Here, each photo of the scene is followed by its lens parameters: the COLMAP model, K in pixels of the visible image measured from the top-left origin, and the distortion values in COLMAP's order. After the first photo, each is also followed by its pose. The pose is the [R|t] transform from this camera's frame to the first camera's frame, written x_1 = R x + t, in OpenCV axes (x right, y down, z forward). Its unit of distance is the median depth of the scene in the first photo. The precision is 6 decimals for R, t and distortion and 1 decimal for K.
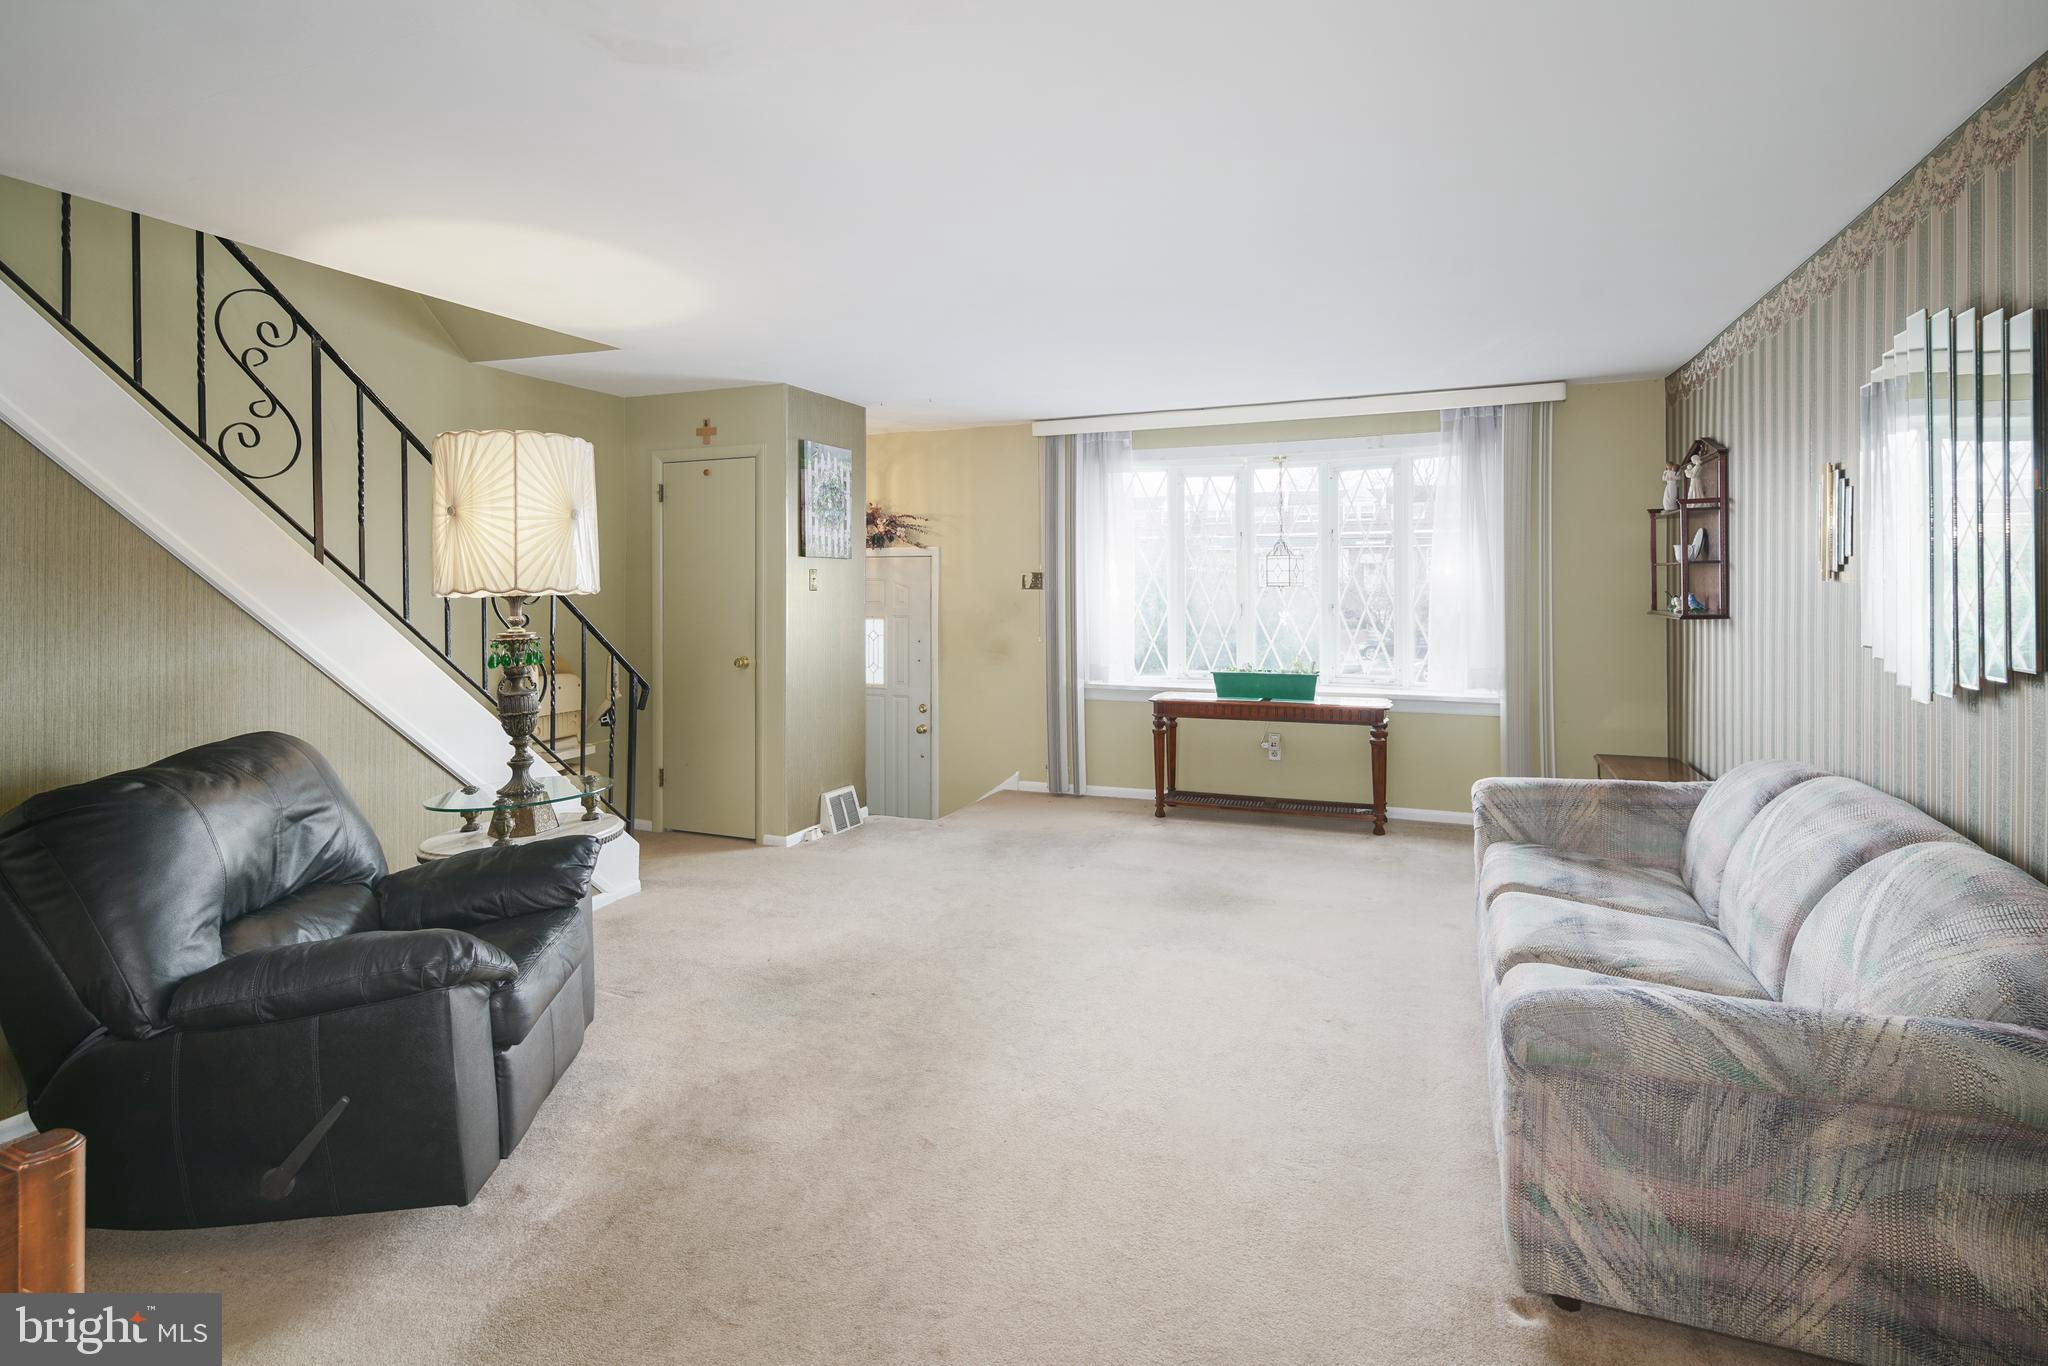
lens RADIAL K [[1011.0, 0, 1018.3], [0, 1011.0, 611.6], [0, 0, 1]] dist [0.005649, 0.000259]
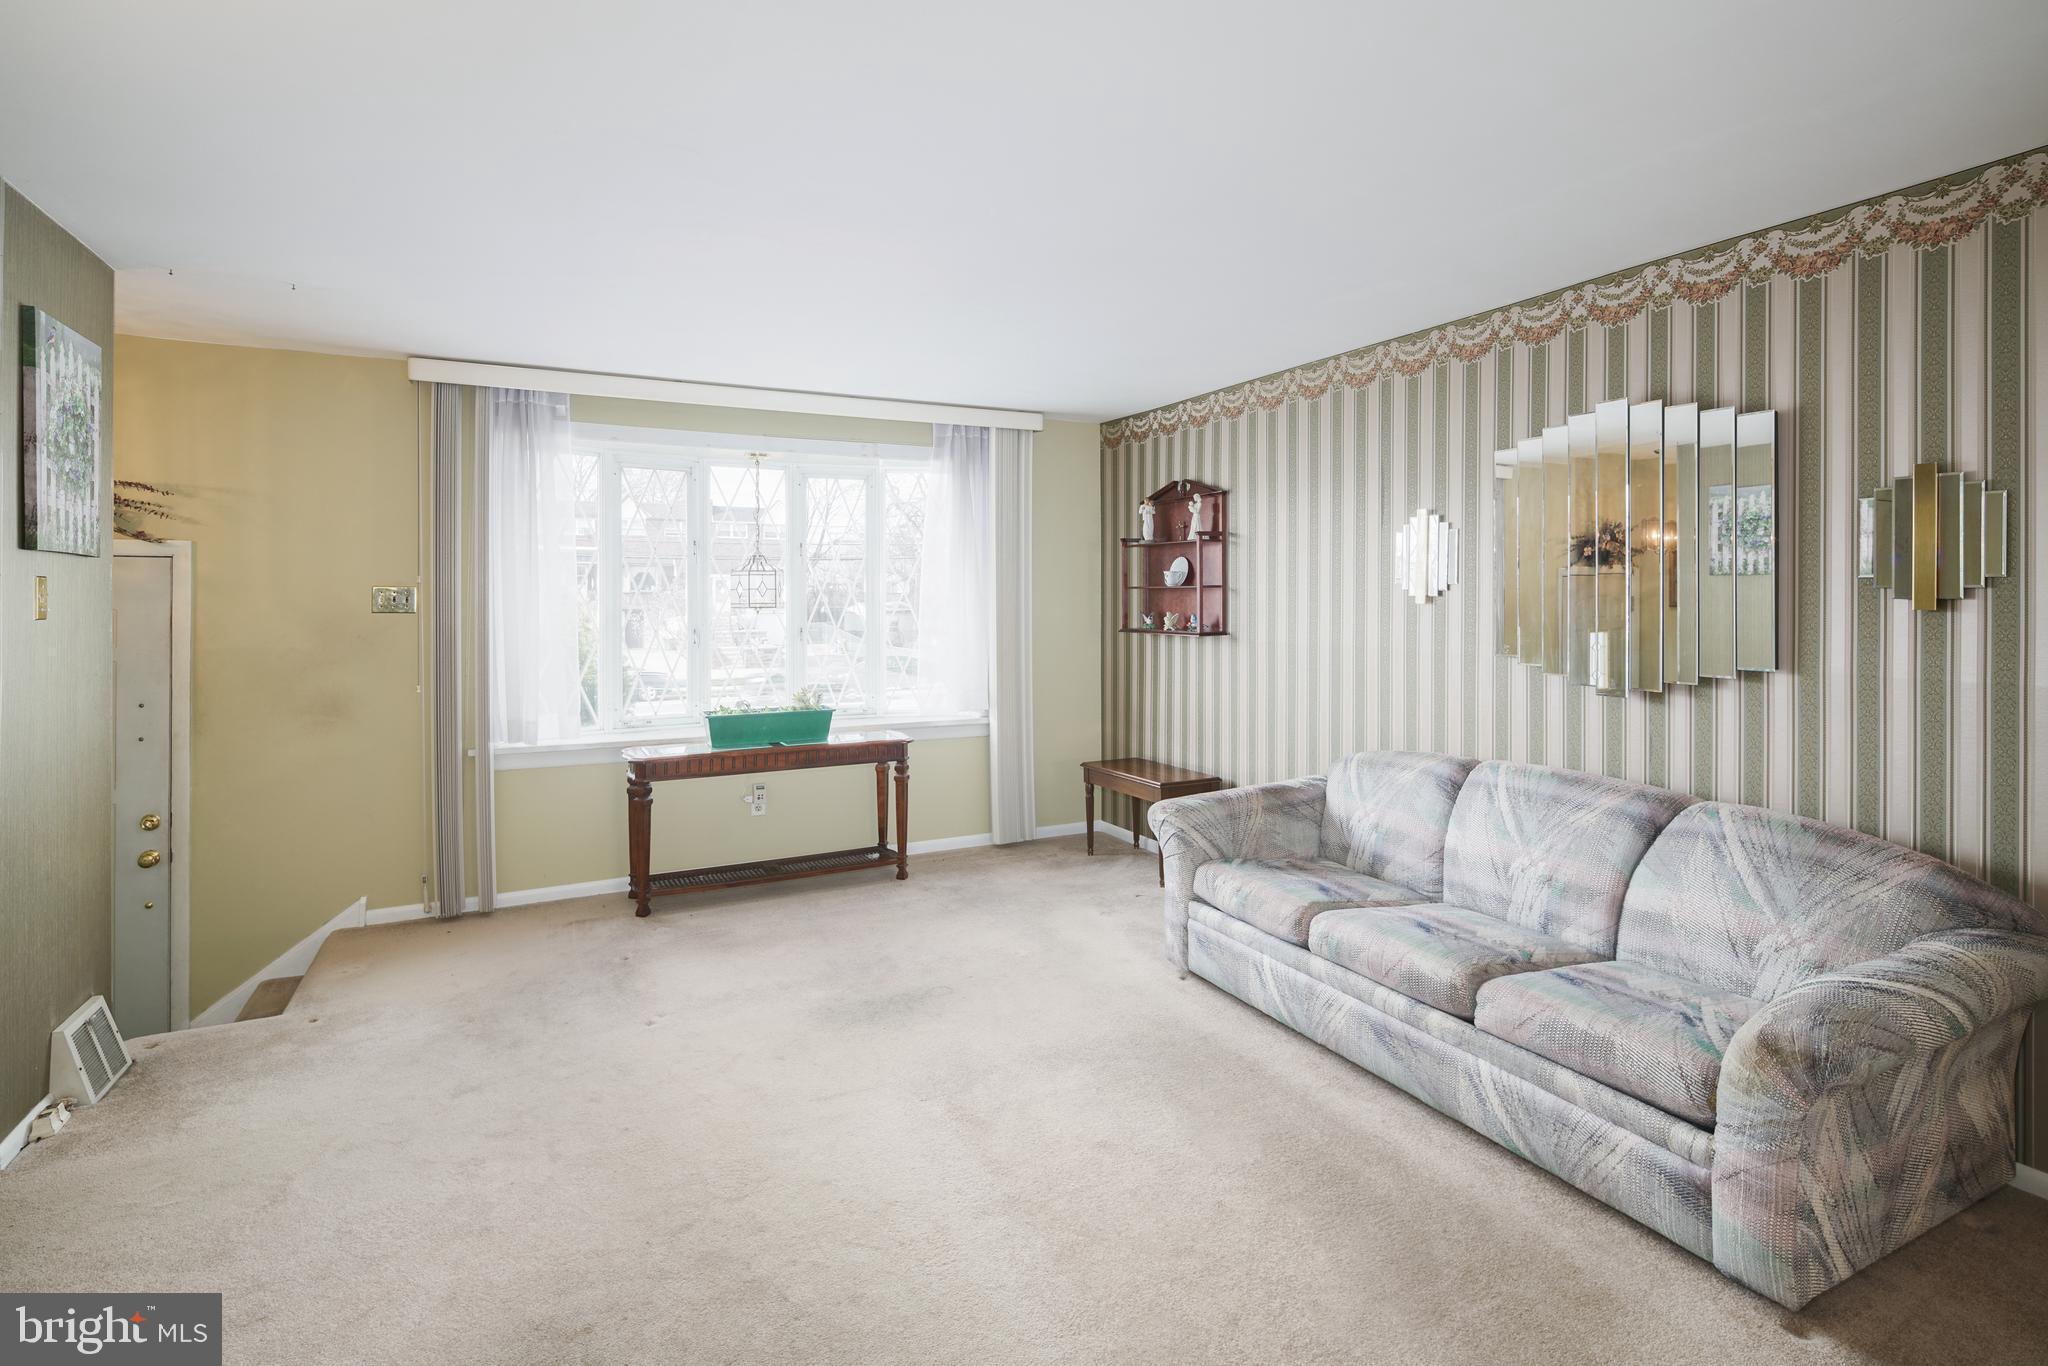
lens RADIAL K [[1011.0, 0, 1018.3], [0, 1011.0, 611.6], [0, 0, 1]] dist [0.005649, 0.000259]
pose [[0.647677, -0.006322, 0.761888, -0.257036], [0.019037, 0.999788, -0.007887, -0.011264], [-0.761677, 0.019613, 0.647660, 0.307741]]
